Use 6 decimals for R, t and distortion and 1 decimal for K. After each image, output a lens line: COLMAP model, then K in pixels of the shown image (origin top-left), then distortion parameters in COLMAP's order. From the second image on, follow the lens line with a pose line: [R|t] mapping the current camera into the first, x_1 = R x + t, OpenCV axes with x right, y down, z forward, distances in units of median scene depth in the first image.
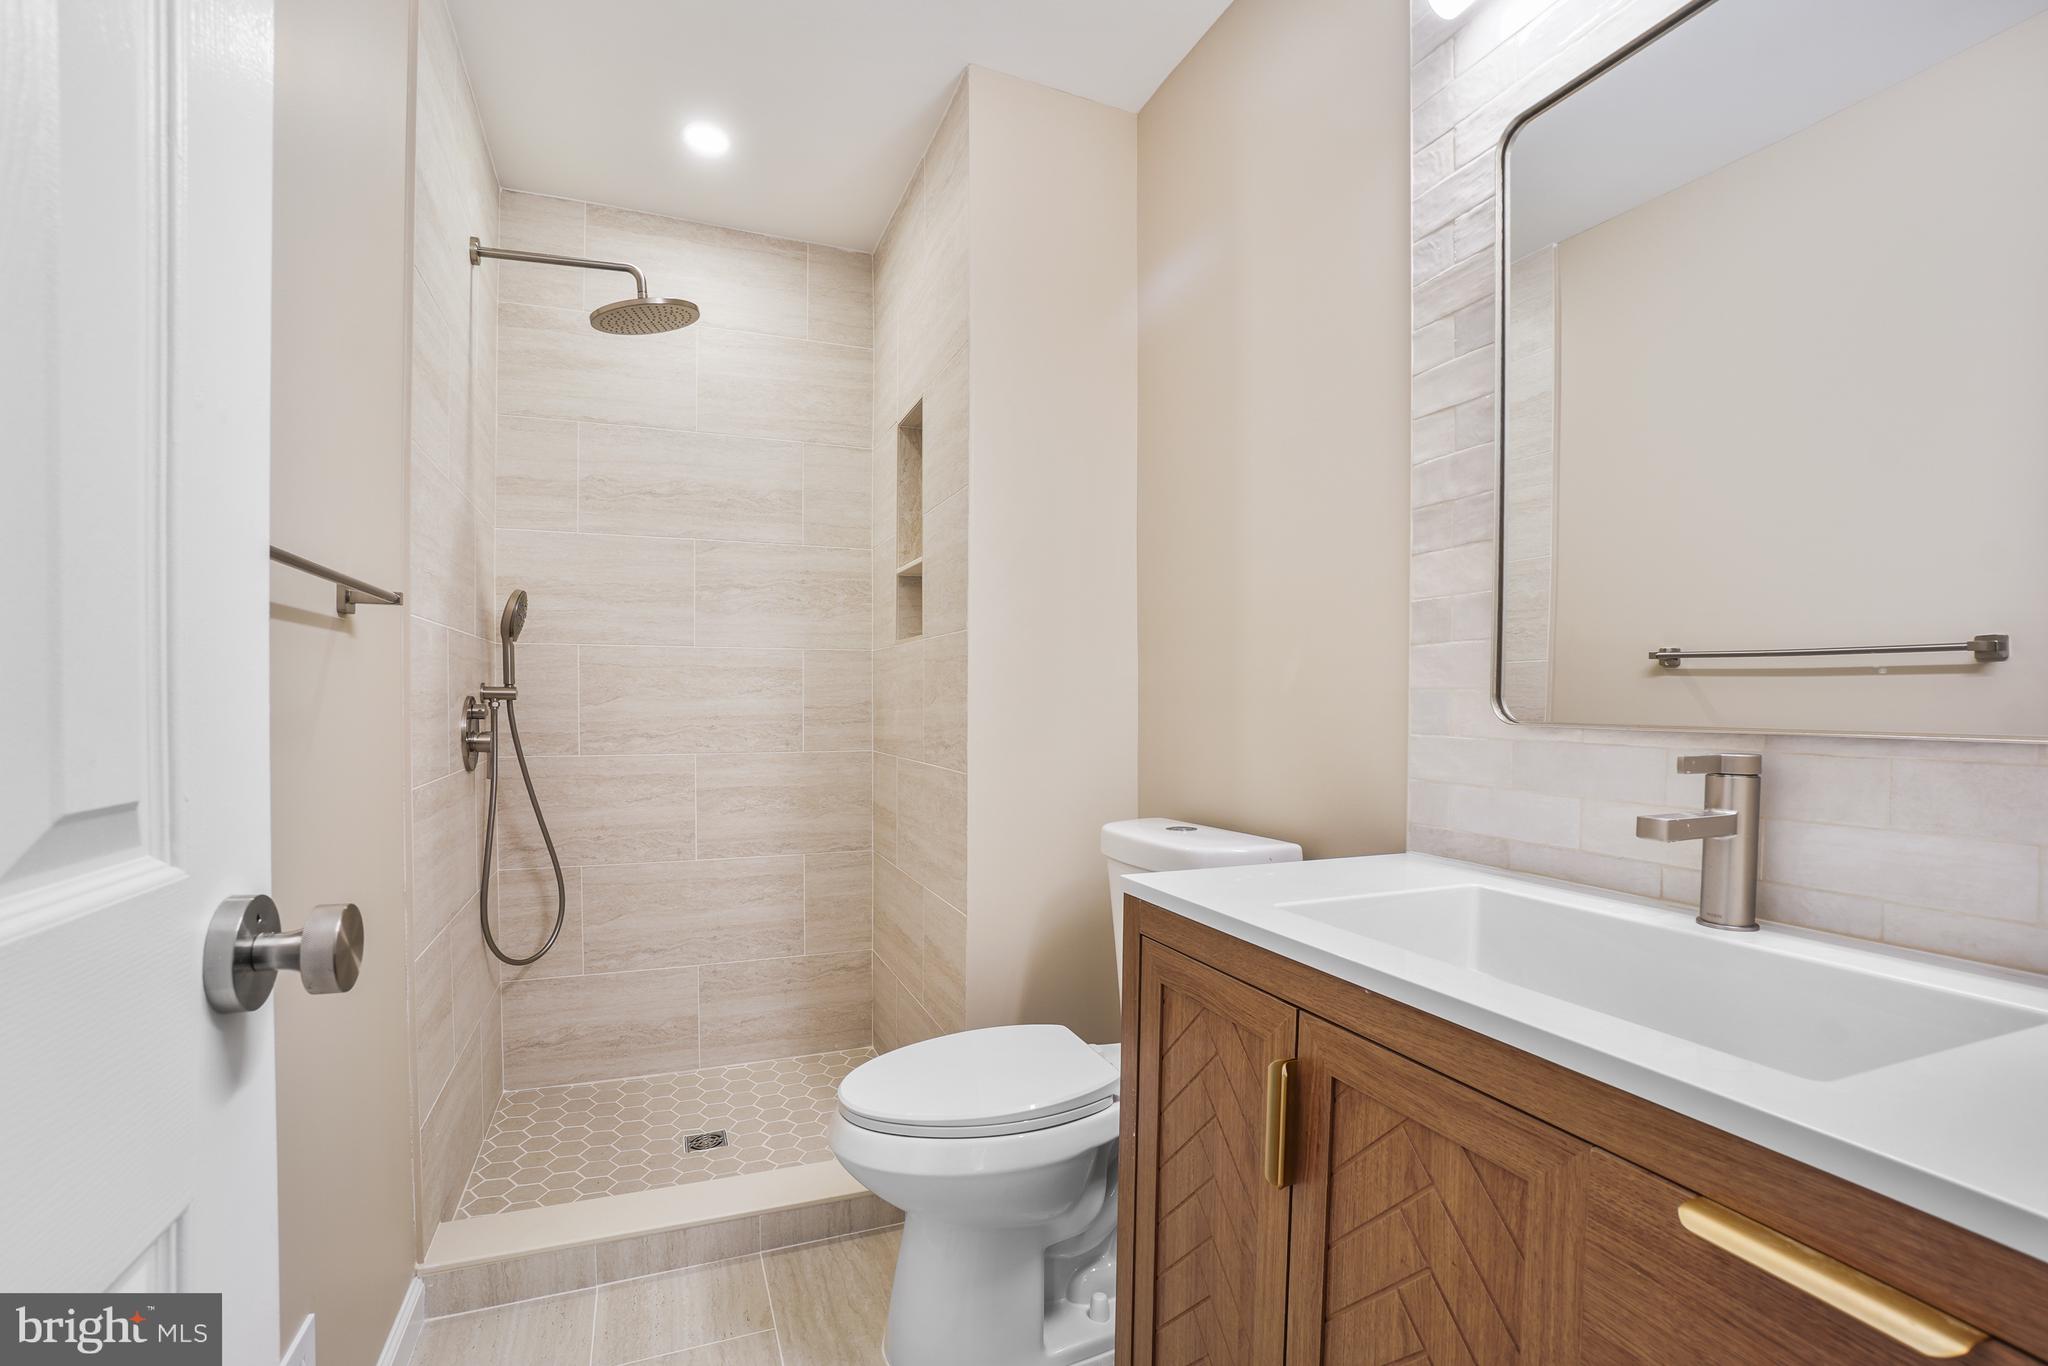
lens RADIAL K [[889.7, 0, 1025.1], [0, 889.7, 725.1], [0, 0, 1]] dist [-0.049927, 0.000309]
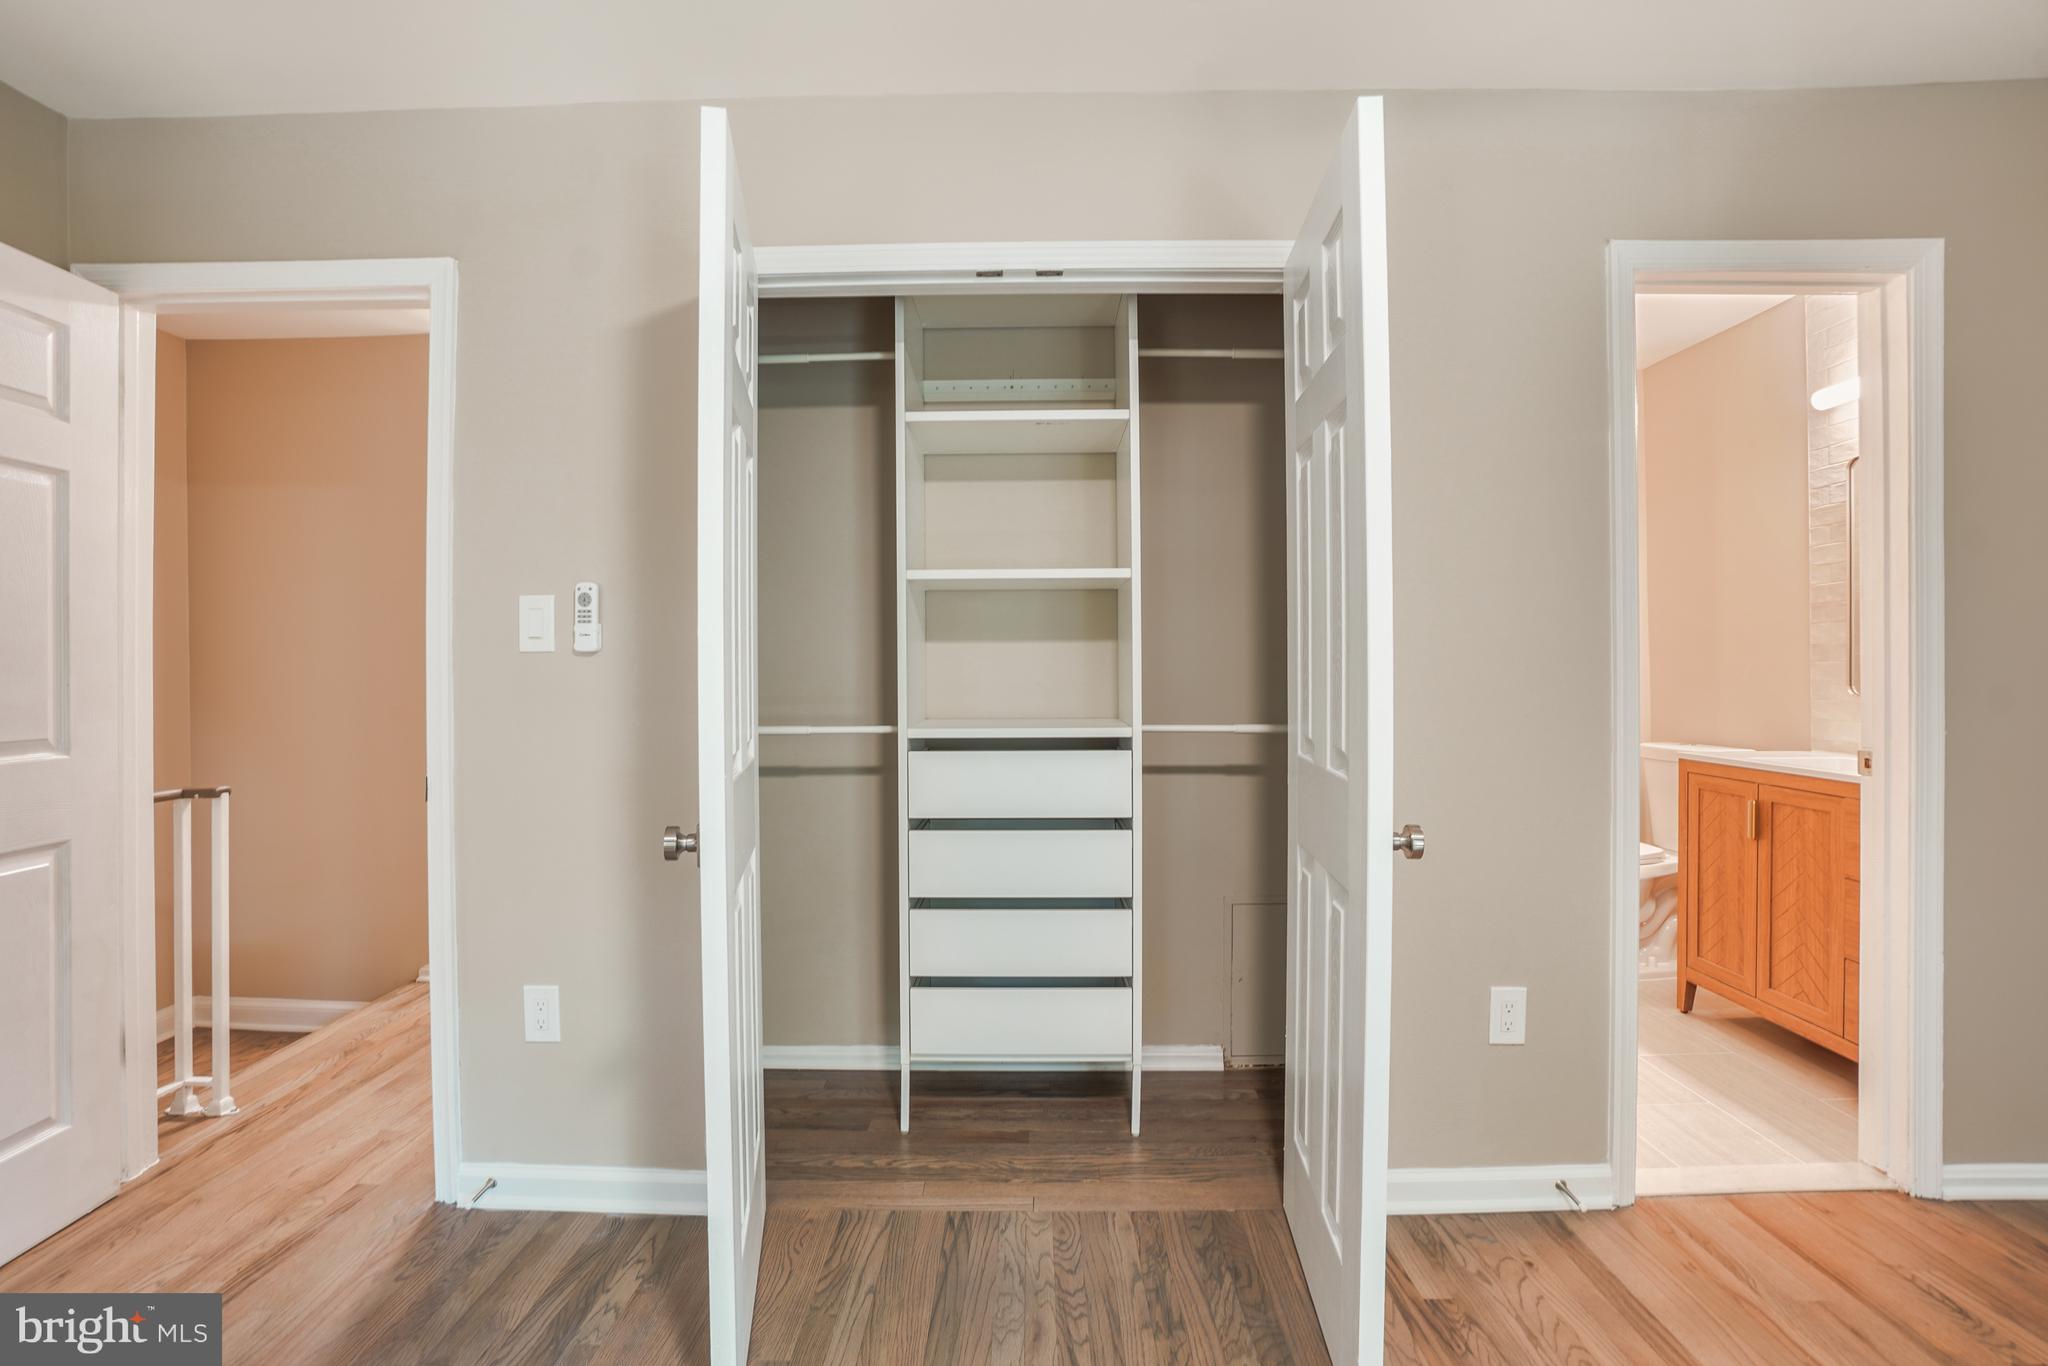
lens RADIAL K [[913.1, 0, 1007.8], [0, 913.1, 668.4], [0, 0, 1]] dist [-0.057572, 0.017786]
pose [[0.924788, -0.011592, -0.380306, -0.890847], [0.002143, 0.999679, -0.025260, -0.024411], [0.380476, 0.022546, 0.924516, -2.720691]]
